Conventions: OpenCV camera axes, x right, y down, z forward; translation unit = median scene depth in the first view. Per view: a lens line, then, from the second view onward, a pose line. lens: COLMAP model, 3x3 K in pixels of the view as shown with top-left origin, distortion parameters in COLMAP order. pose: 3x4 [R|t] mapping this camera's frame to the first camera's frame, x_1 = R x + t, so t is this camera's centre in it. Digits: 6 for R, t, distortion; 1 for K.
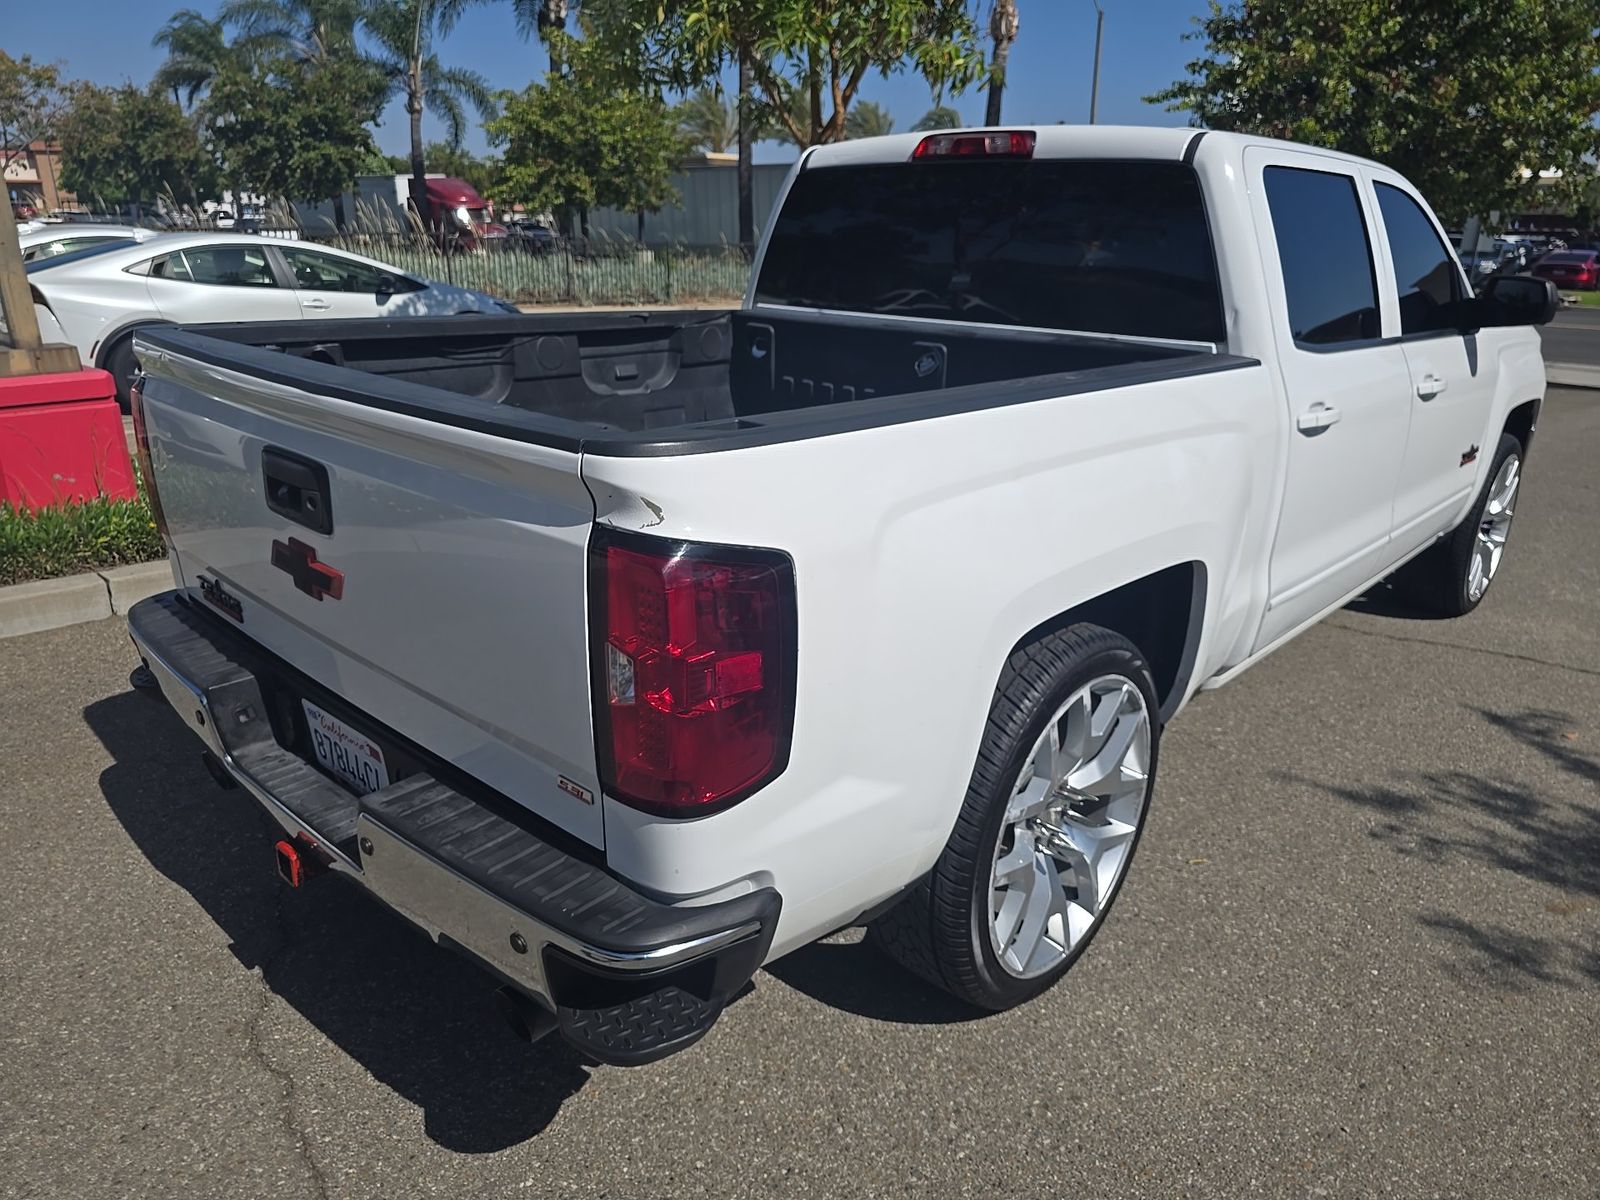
lens RADIAL K [[1077.5, 0, 801.5], [0, 1077.5, 594.9], [0, 0, 1]] dist [0.031226, -0.027956]
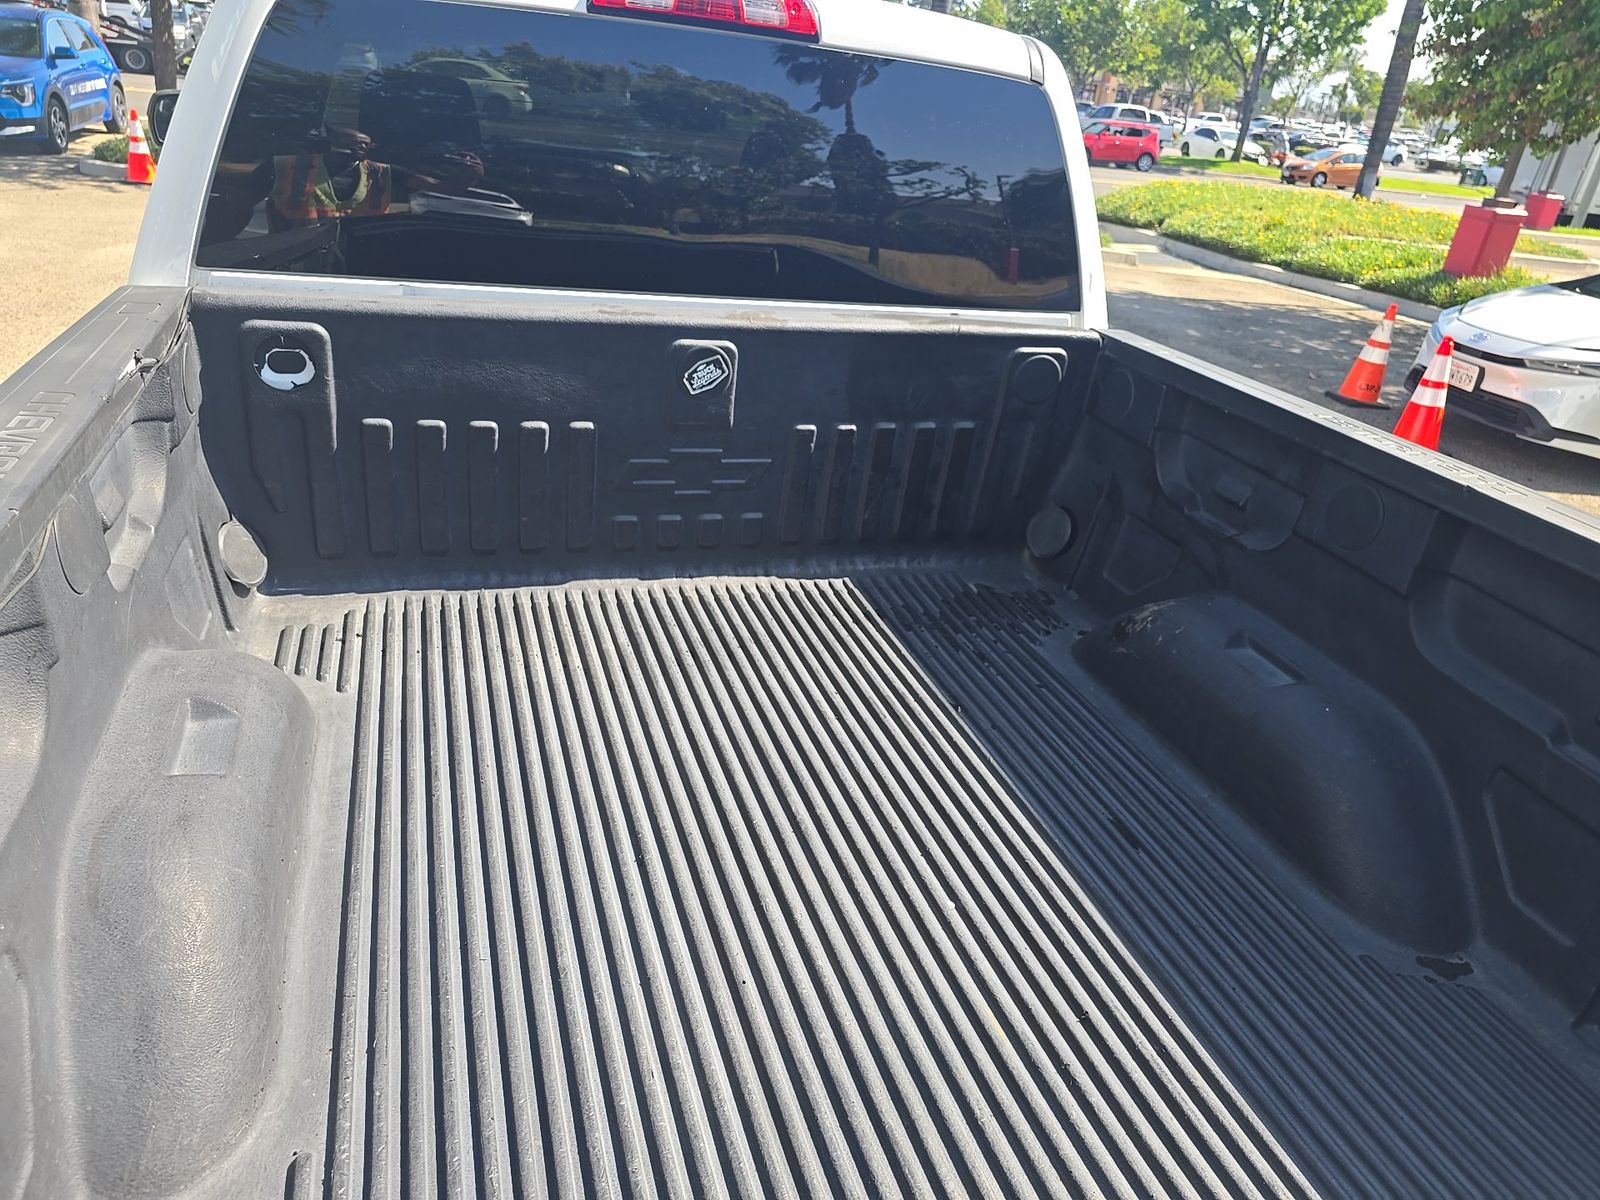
lens RADIAL K [[1077.5, 0, 801.5], [0, 1077.5, 594.9], [0, 0, 1]] dist [0.031226, -0.027956]
pose [[0.494769, -0.348108, 0.796257, -0.400364], [0.187465, 0.937445, 0.293348, -0.268703], [-0.848564, 0.004131, 0.529077, 0.627110]]
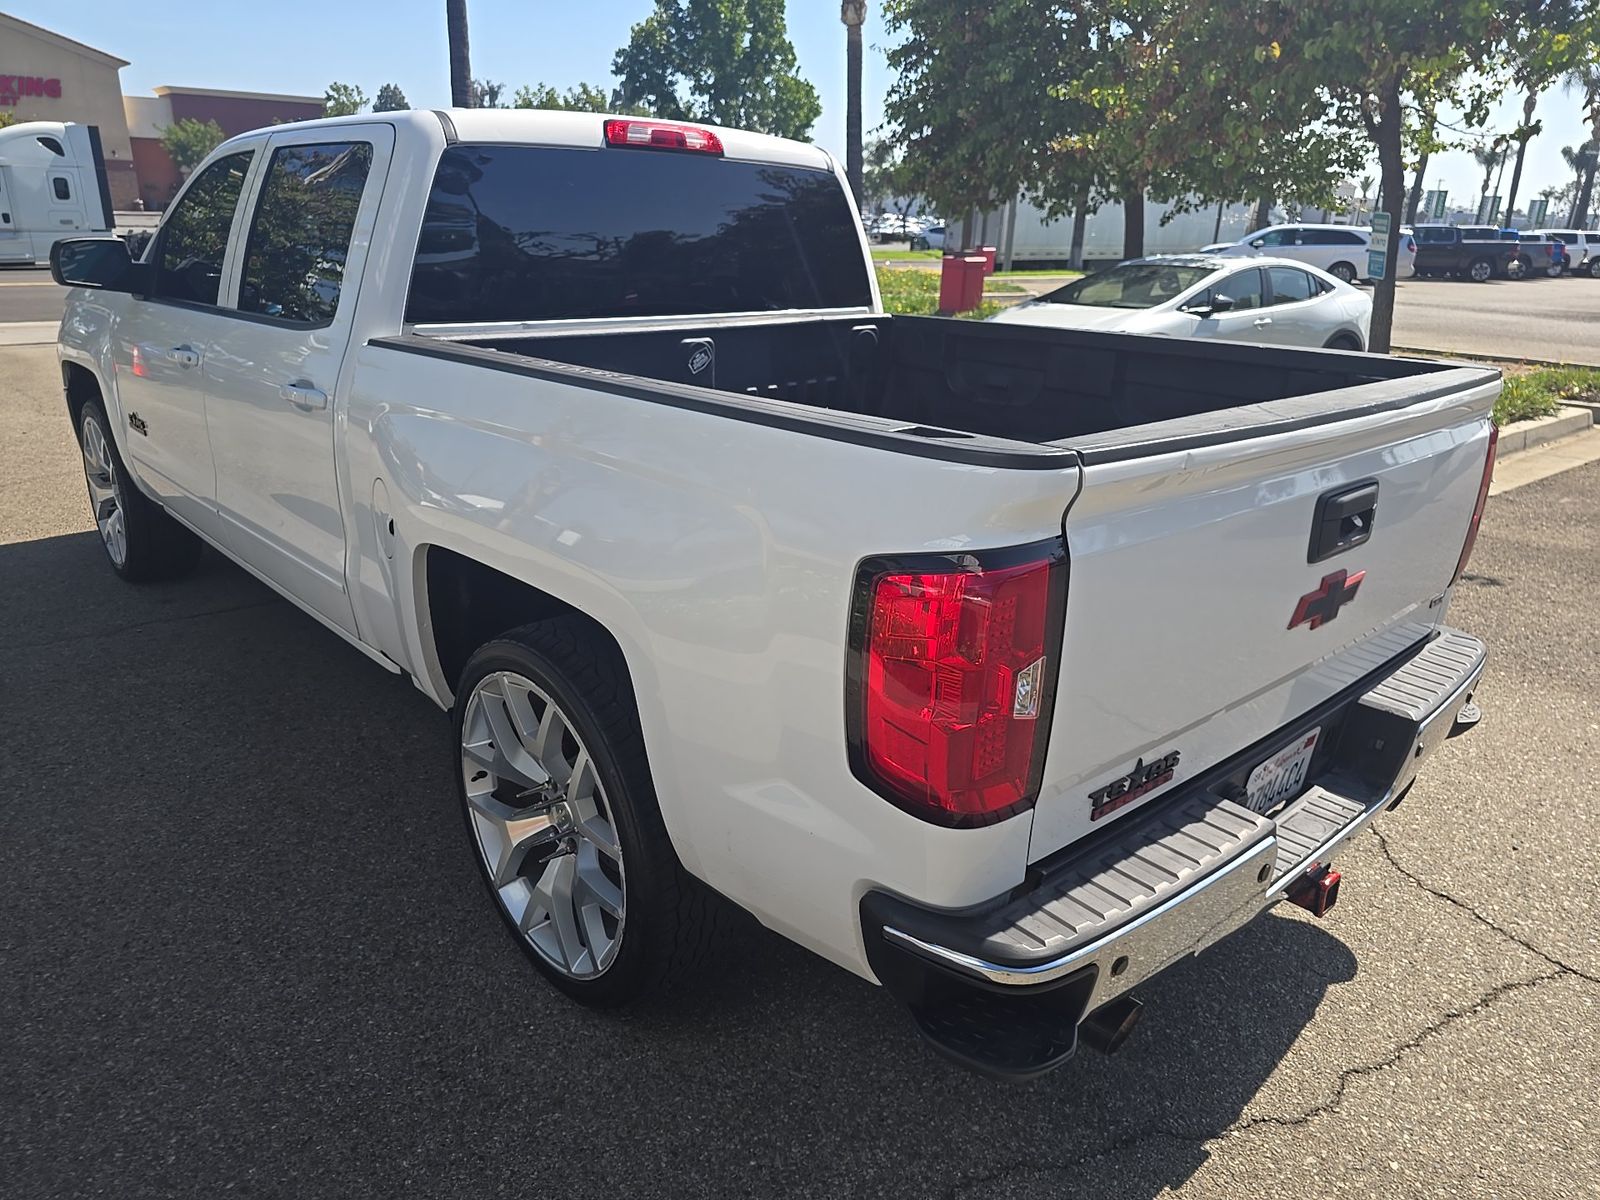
lens RADIAL K [[1077.5, 0, 801.5], [0, 1077.5, 594.9], [0, 0, 1]] dist [0.031226, -0.027956]
pose [[0.088084, -0.342847, 0.935252, -0.886113], [0.298808, 0.904757, 0.303526, -0.293687], [-0.950239, 0.252725, 0.182140, 0.789313]]
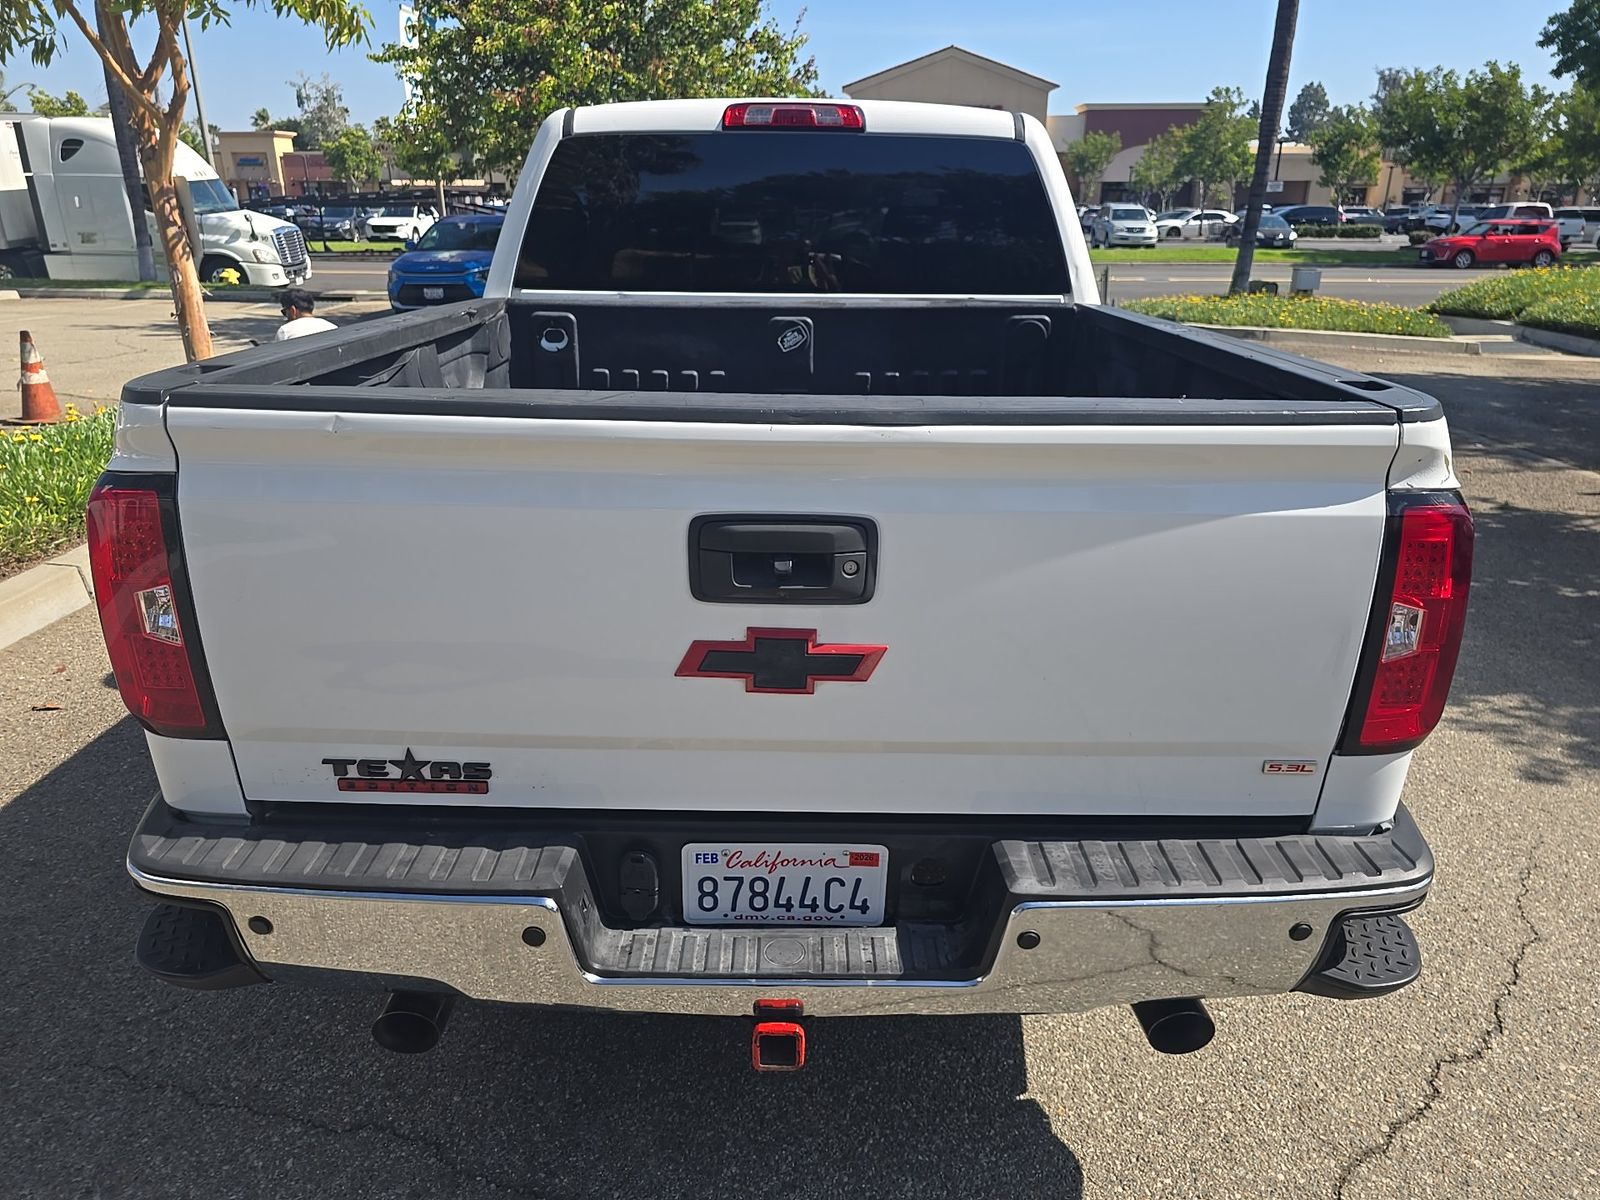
lens RADIAL K [[1077.5, 0, 801.5], [0, 1077.5, 594.9], [0, 0, 1]] dist [0.031226, -0.027956]
pose [[0.737371, -0.240796, 0.631111, -0.564489], [0.223521, 0.968650, 0.108425, -0.091713], [-0.637434, 0.061117, 0.768077, 0.248144]]
